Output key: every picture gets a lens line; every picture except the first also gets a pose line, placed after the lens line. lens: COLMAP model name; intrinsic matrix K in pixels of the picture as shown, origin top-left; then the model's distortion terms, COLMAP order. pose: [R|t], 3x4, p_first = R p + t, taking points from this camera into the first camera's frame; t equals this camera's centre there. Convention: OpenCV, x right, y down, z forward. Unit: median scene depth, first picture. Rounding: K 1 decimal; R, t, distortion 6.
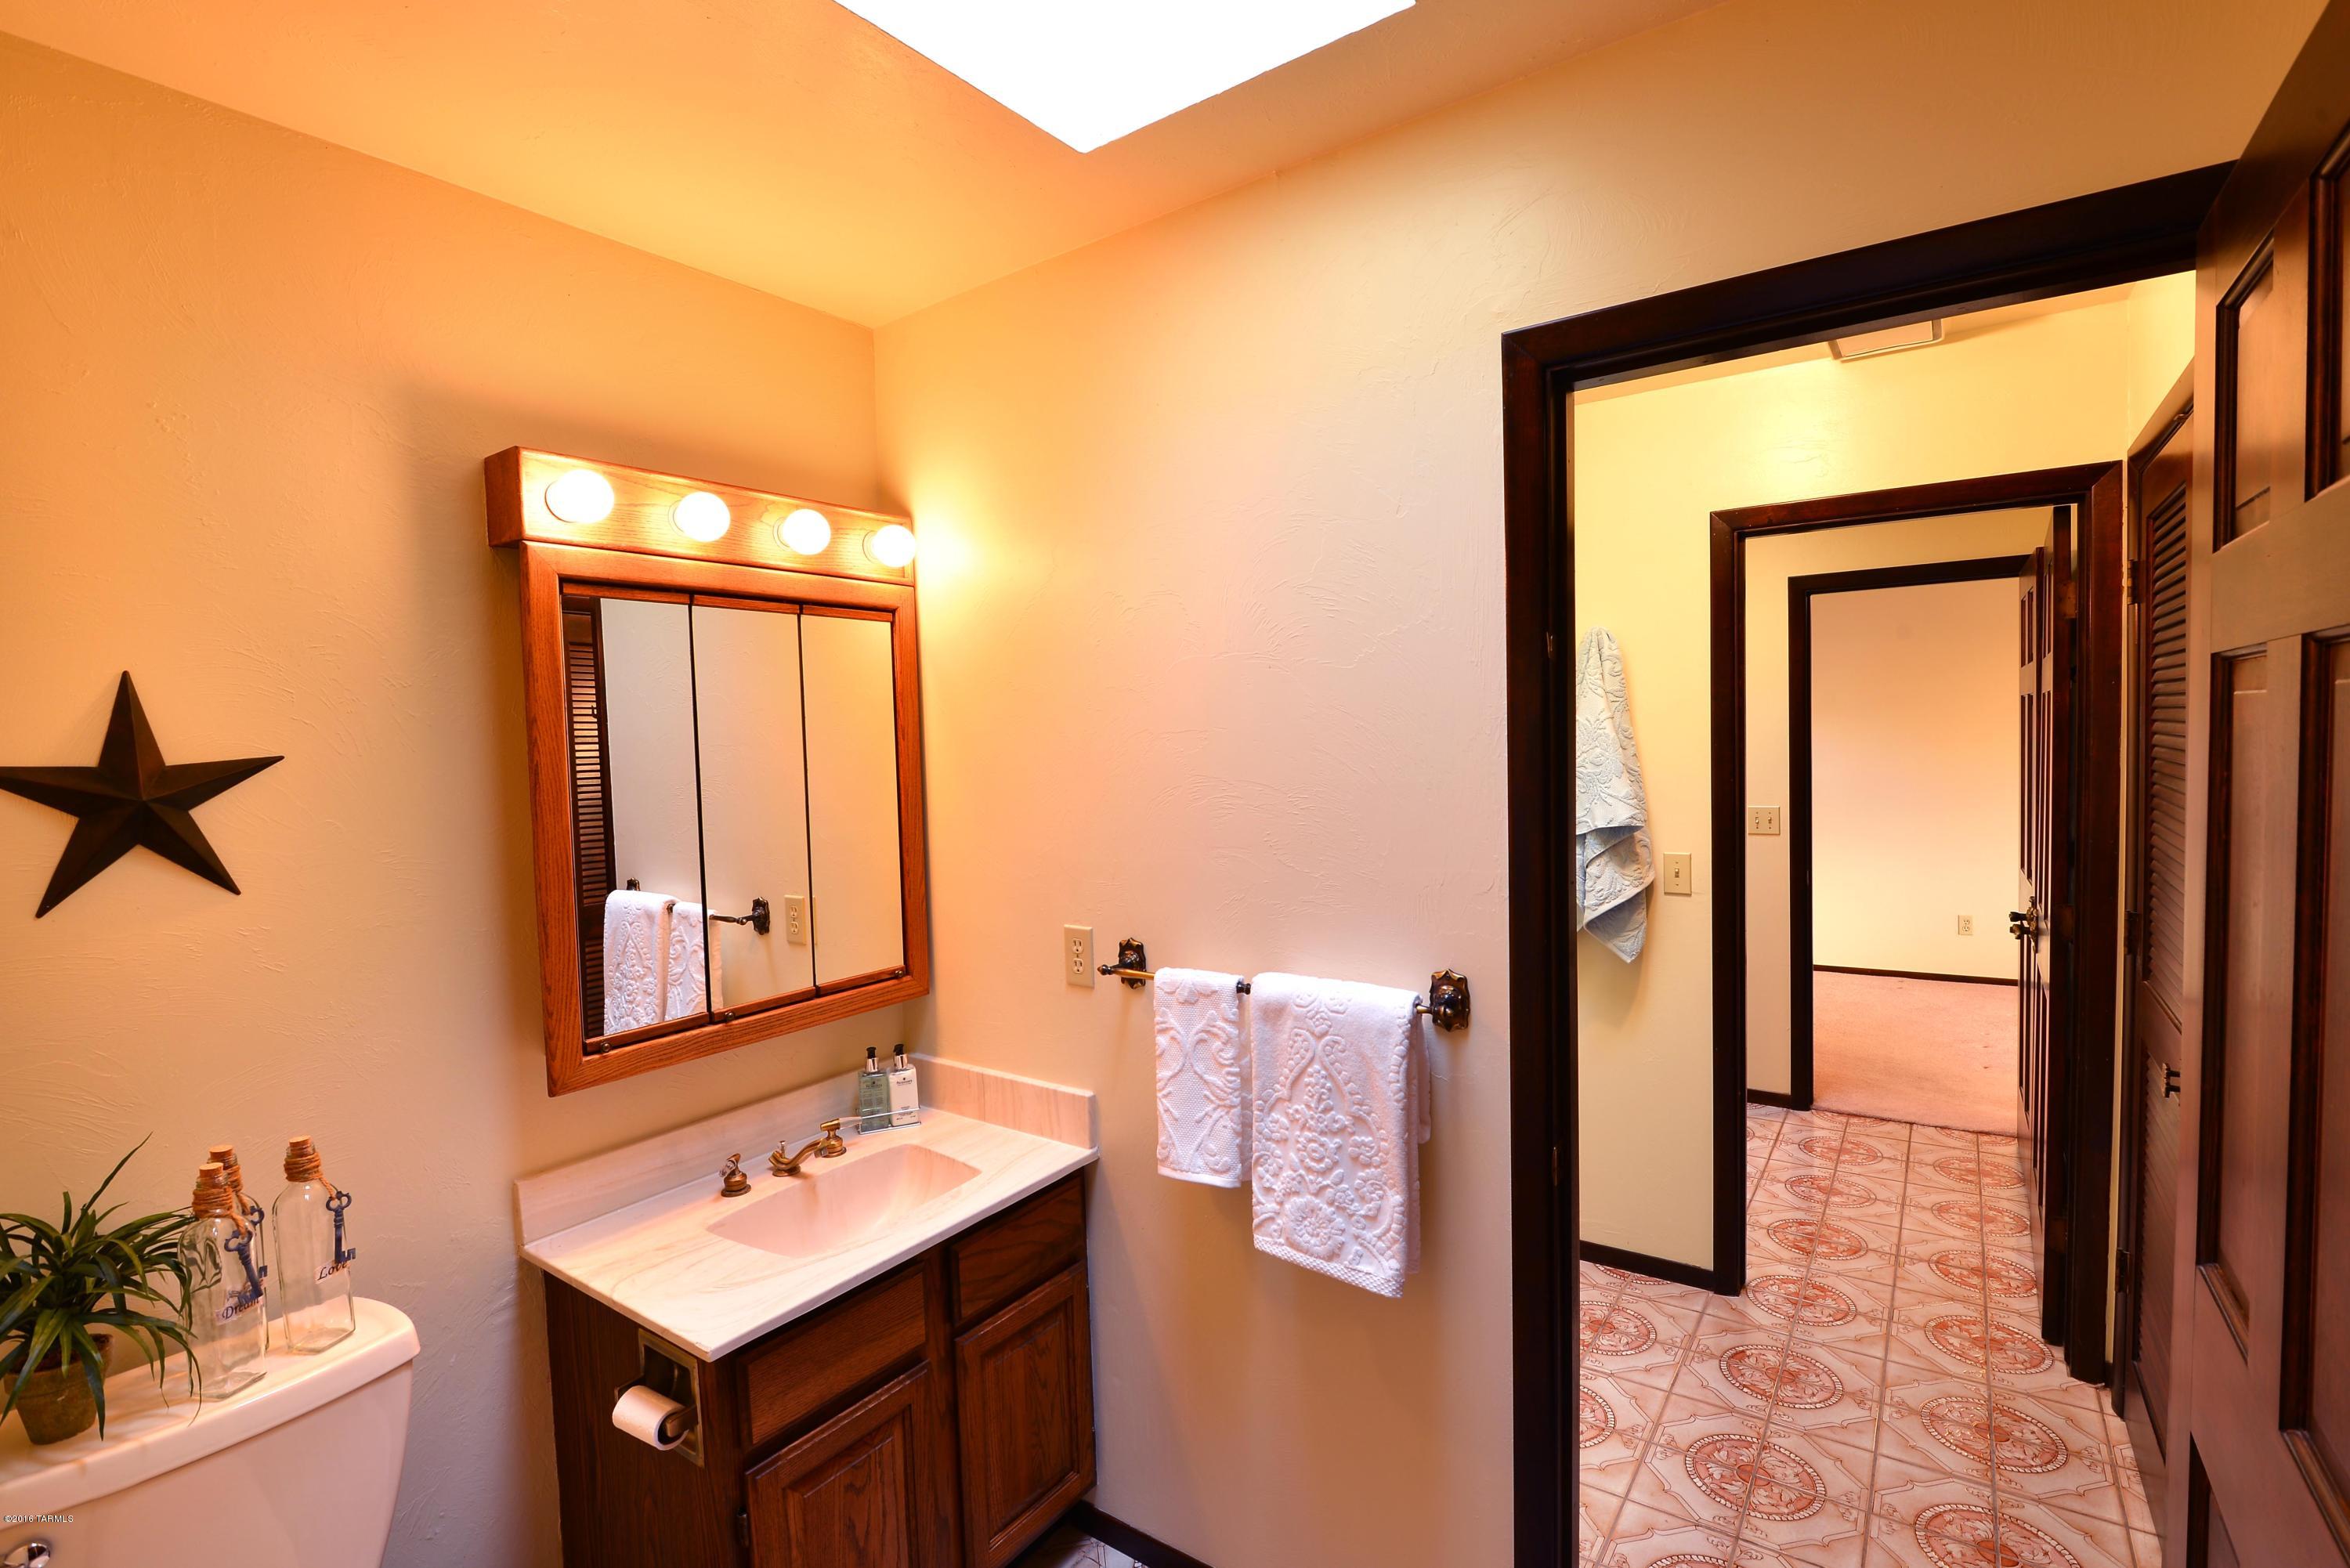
lens RADIAL K [[1068.5, 0, 1167.5], [0, 1068.5, 777.6], [0, 0, 1]] dist [-0.020165, -0.000997]
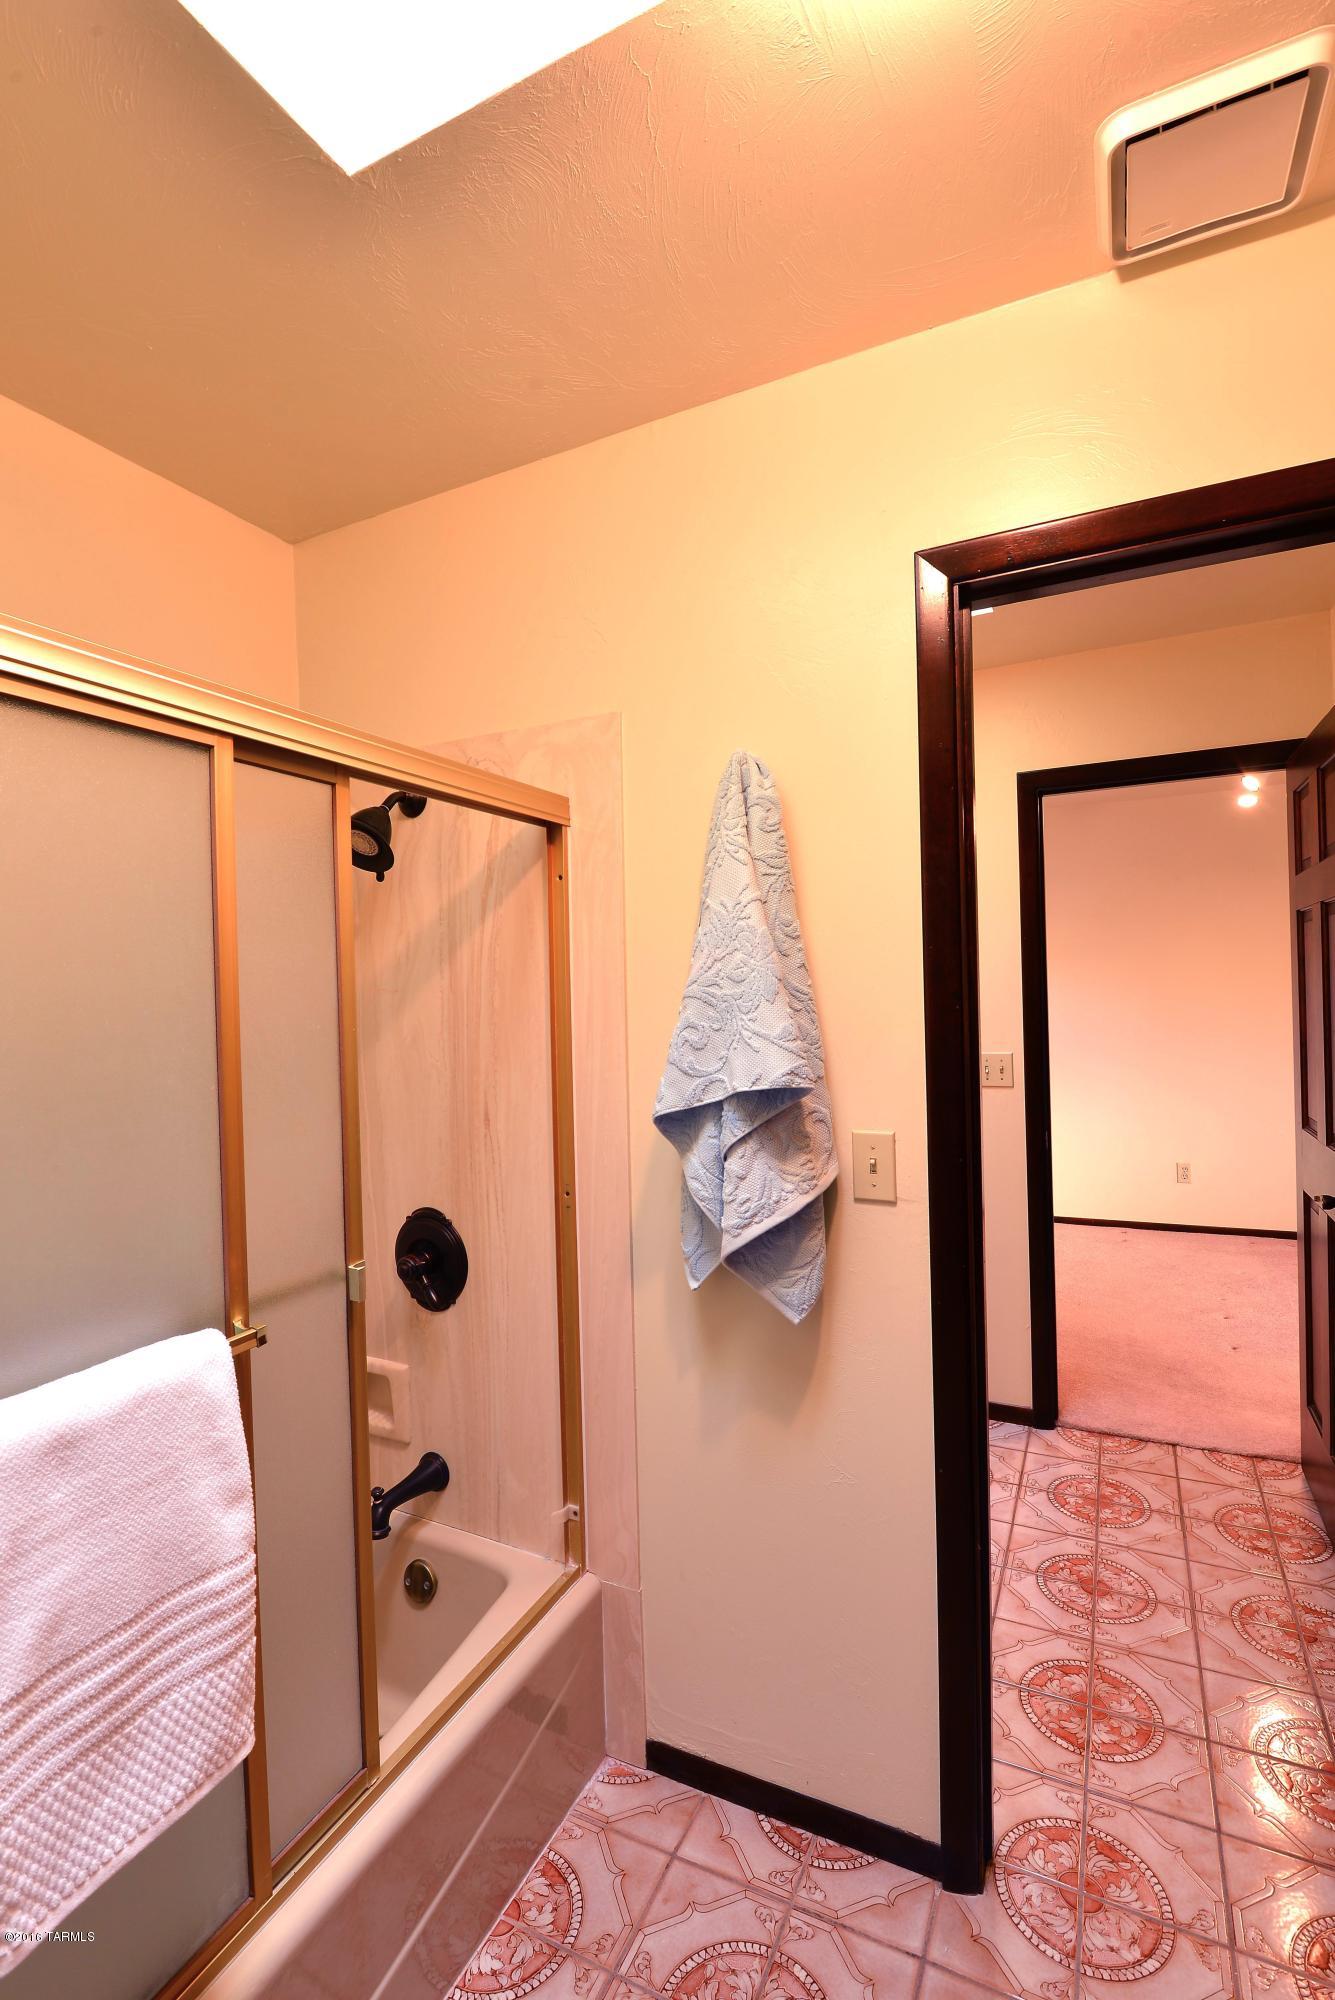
lens RADIAL K [[909.4, 0, 672.7], [0, 909.4, 1005.8], [0, 0, 1]] dist [-0.020165, -0.000997]
pose [[0.983228, -0.002248, 0.182366, 0.243884], [0.008279, 0.999443, -0.032316, 0.014520], [-0.182192, 0.033284, 0.982699, 0.458135]]
